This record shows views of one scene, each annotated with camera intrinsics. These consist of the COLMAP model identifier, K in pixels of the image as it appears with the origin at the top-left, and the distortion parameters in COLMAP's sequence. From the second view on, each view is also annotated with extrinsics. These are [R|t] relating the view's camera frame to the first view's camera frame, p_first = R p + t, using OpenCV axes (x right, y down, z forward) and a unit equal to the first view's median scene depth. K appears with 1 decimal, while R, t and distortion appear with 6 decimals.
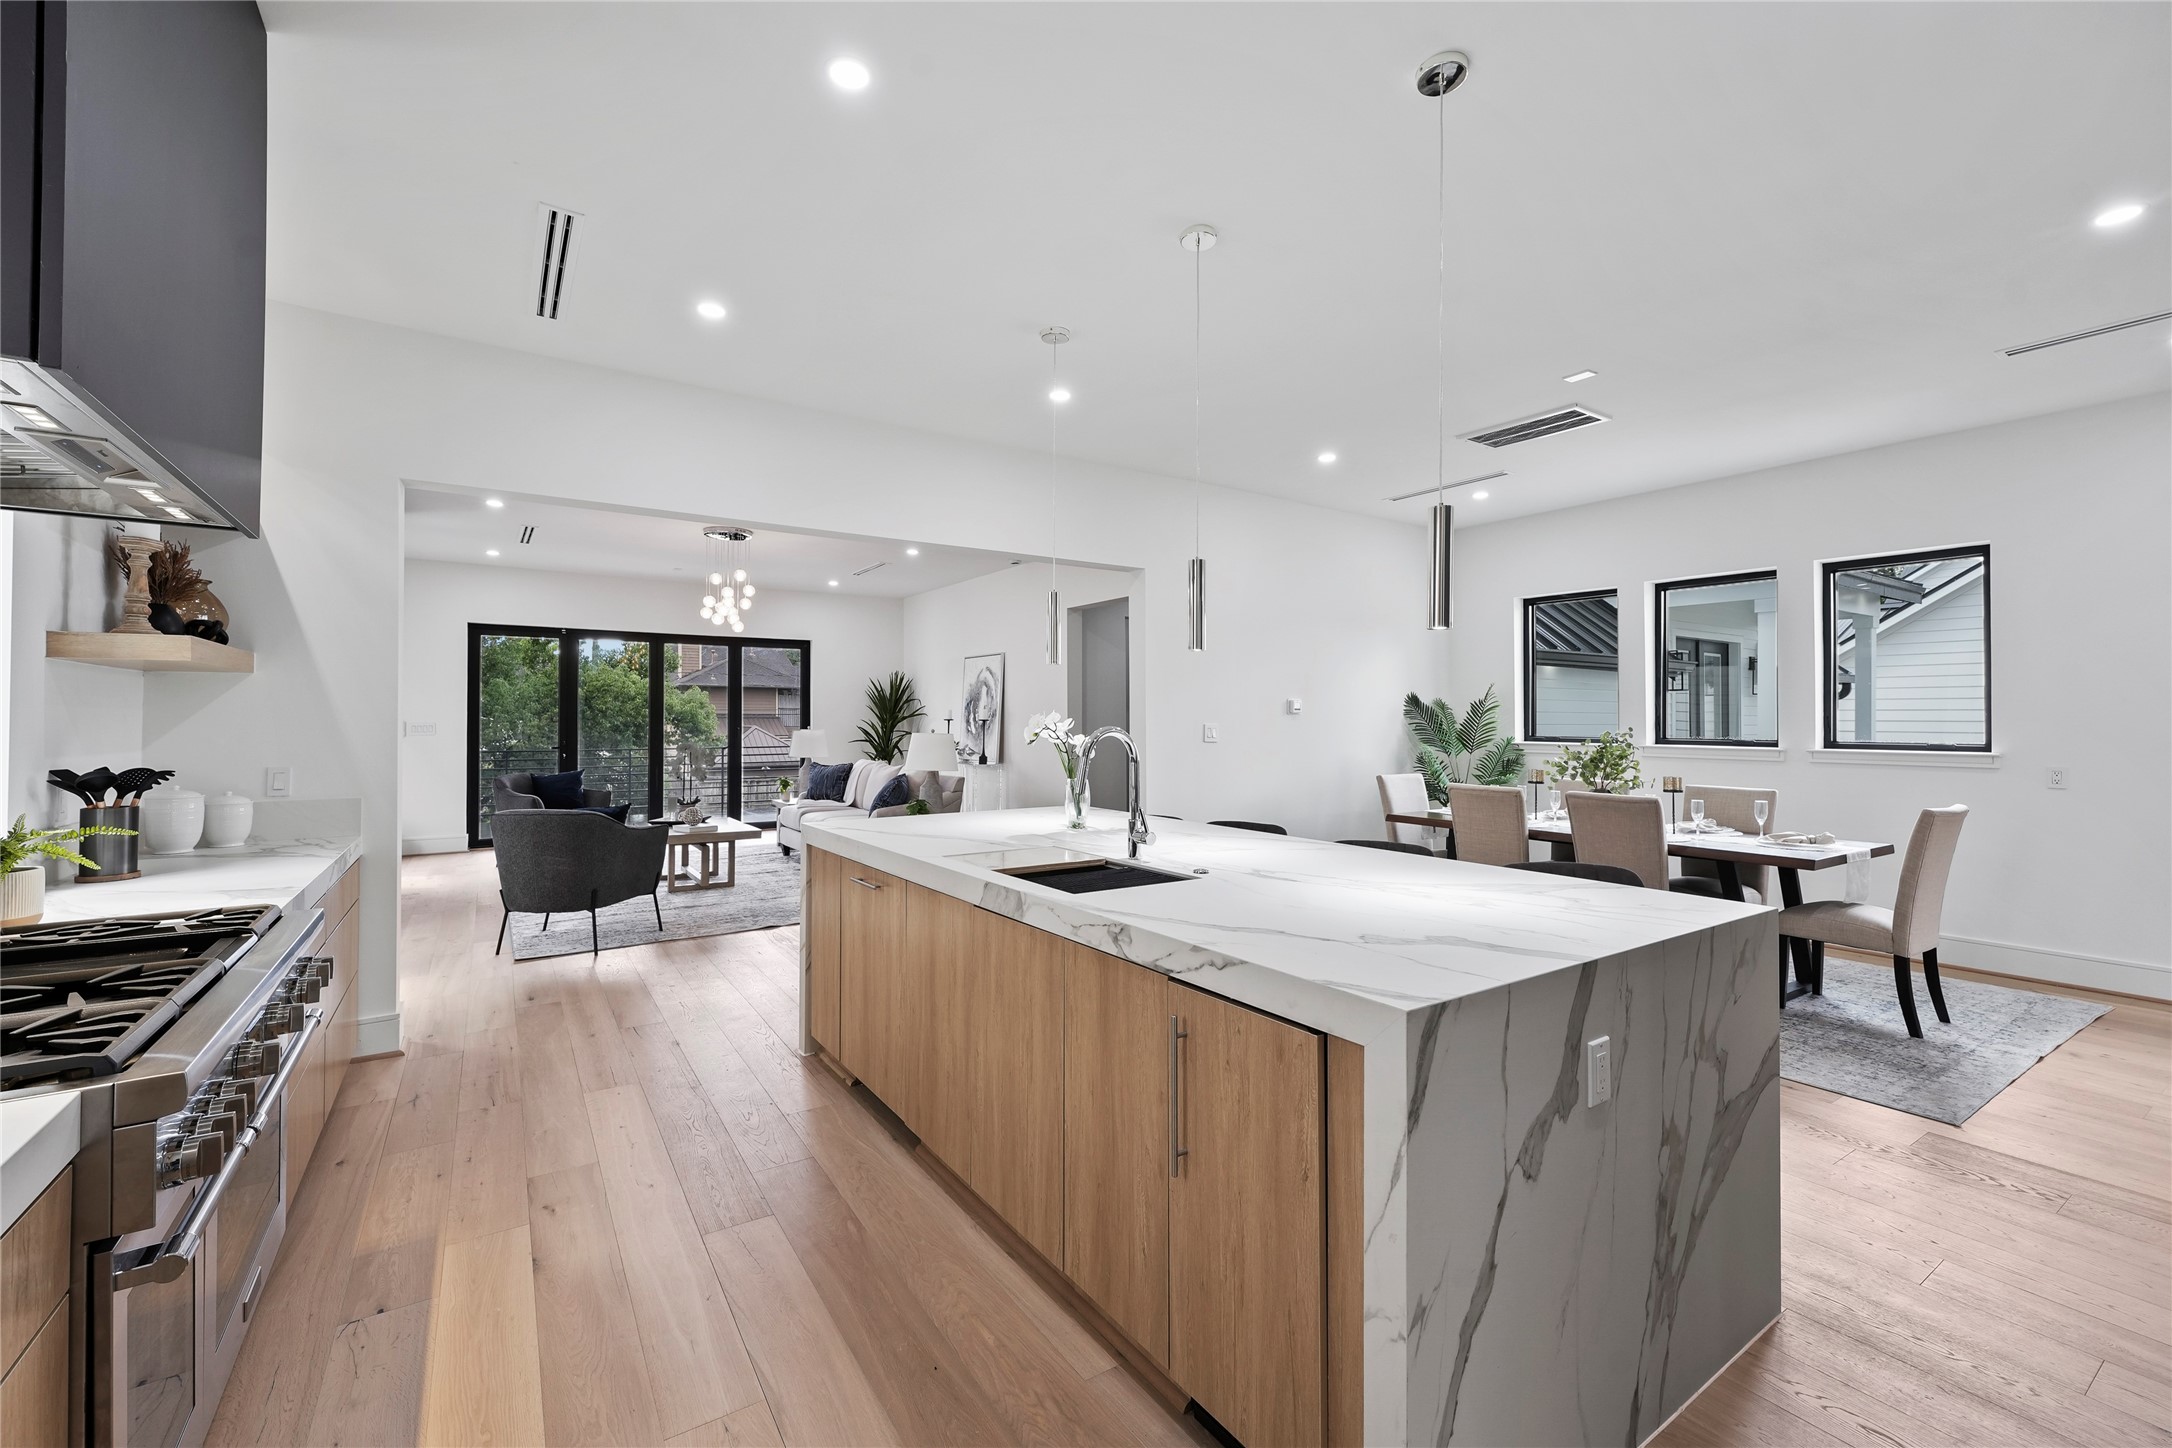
lens RADIAL K [[890.5, 0, 1094.7], [0, 890.5, 730.0], [0, 0, 1]] dist [0.002274, -0.000466]
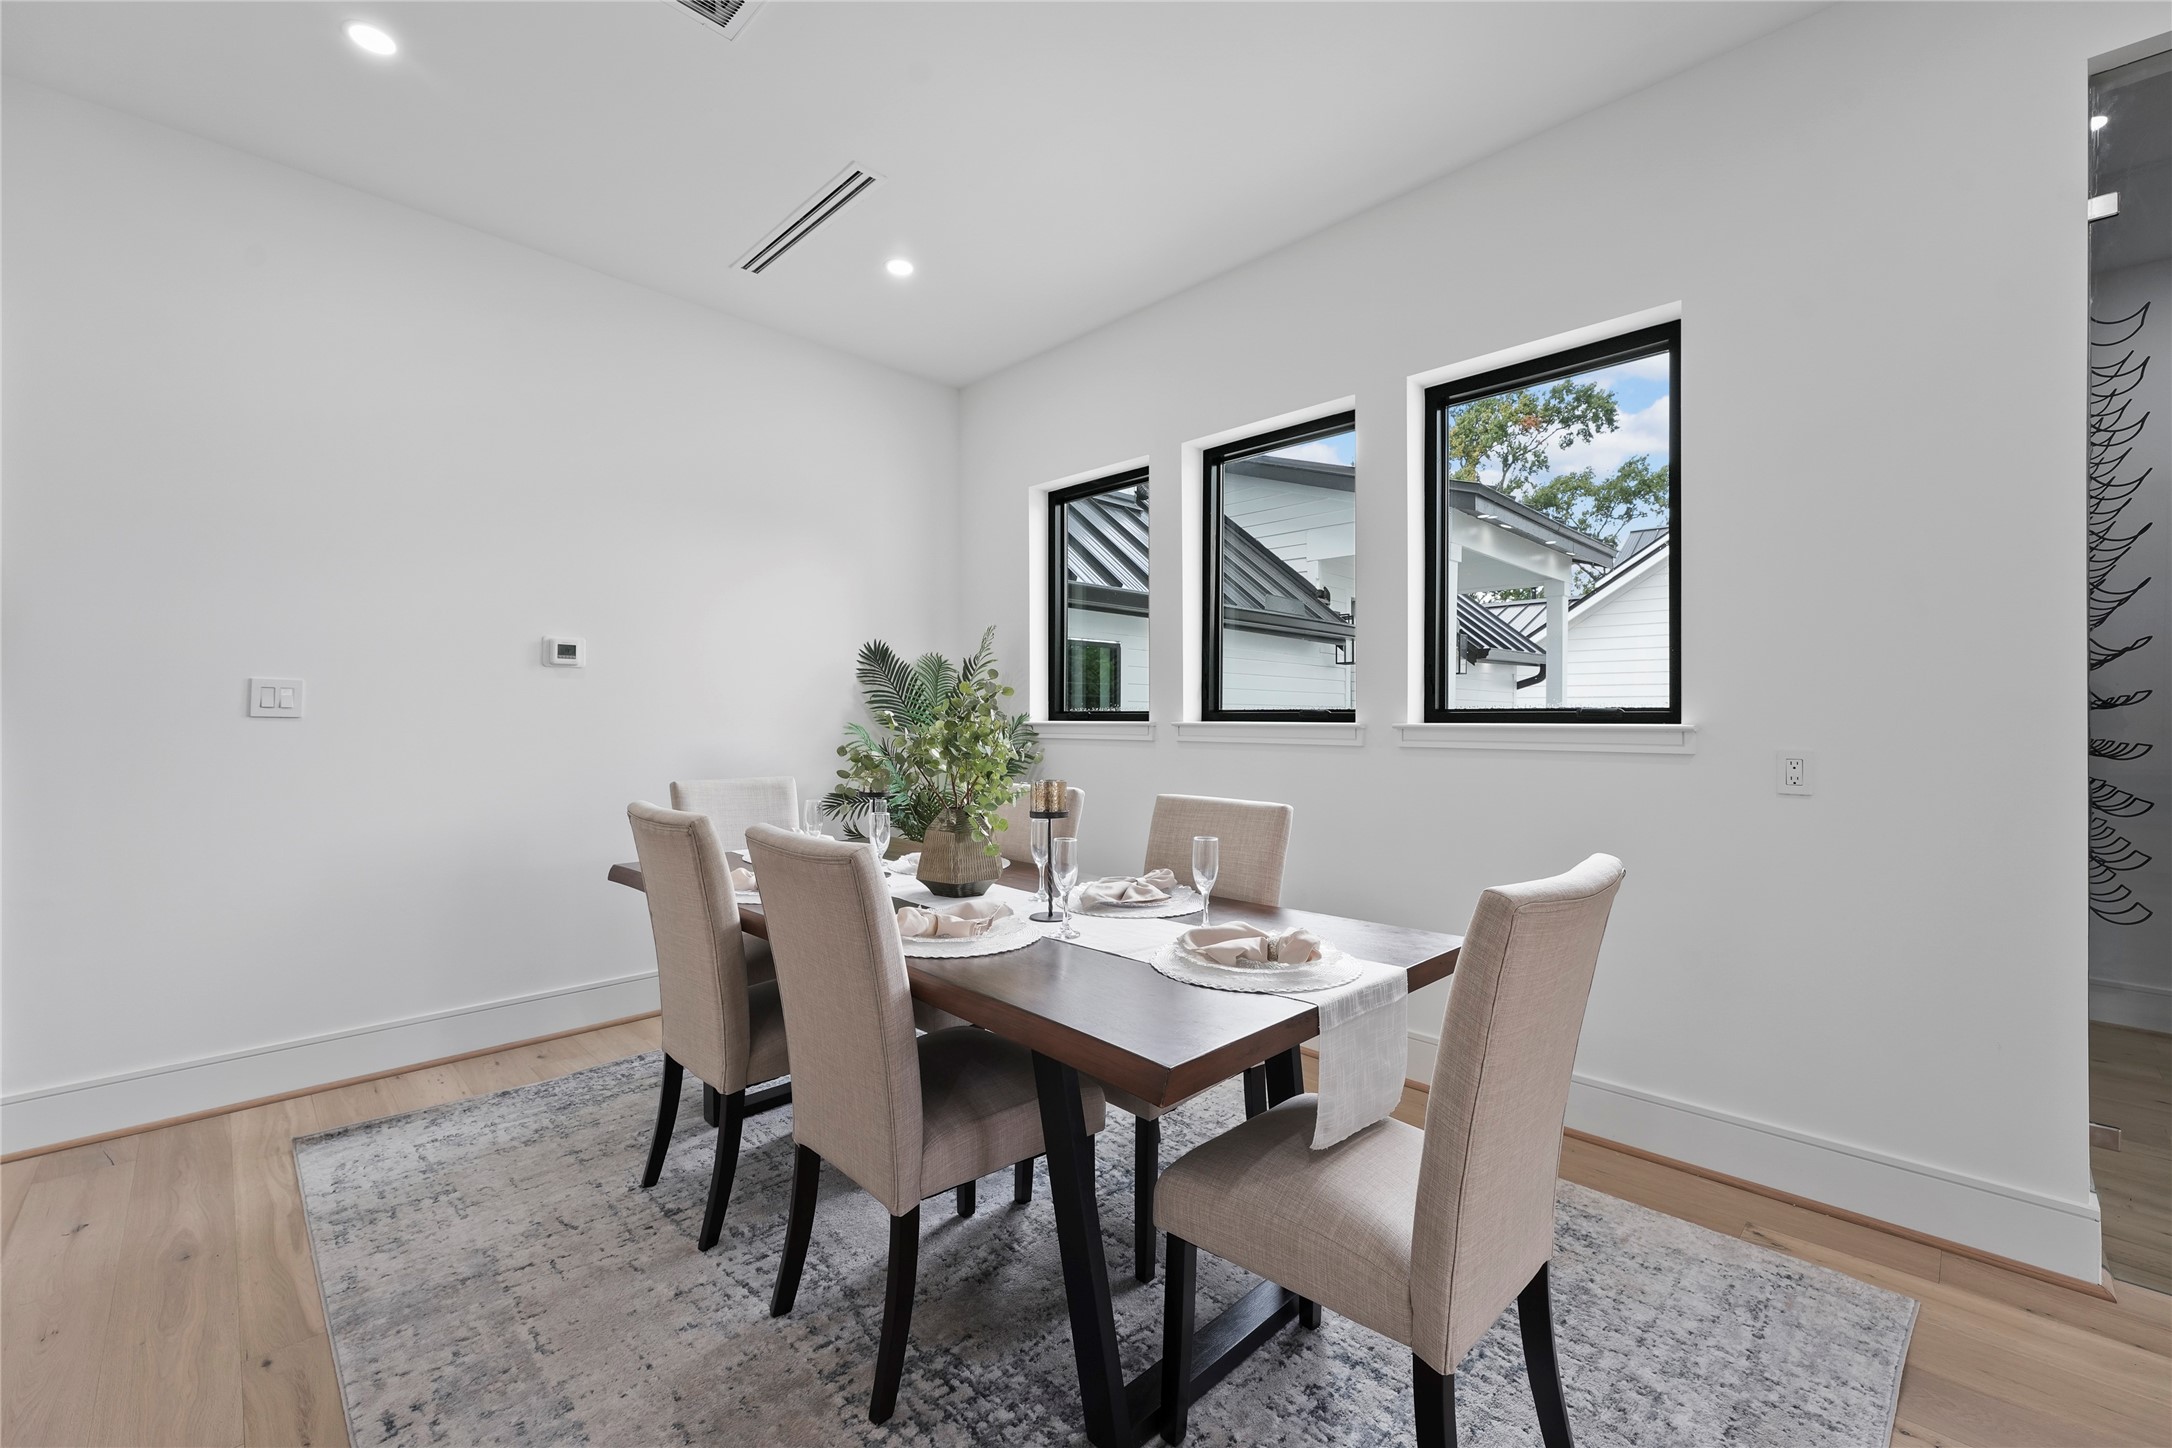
lens RADIAL K [[890.5, 0, 1073.7], [0, 890.5, 717.2], [0, 0, 1]] dist [0.002274, -0.000466]
pose [[0.982373, -0.000364, 0.186932, 0.560712], [0.002486, 0.999935, -0.011117, 0.025829], [-0.186916, 0.011386, 0.982310, 0.555899]]
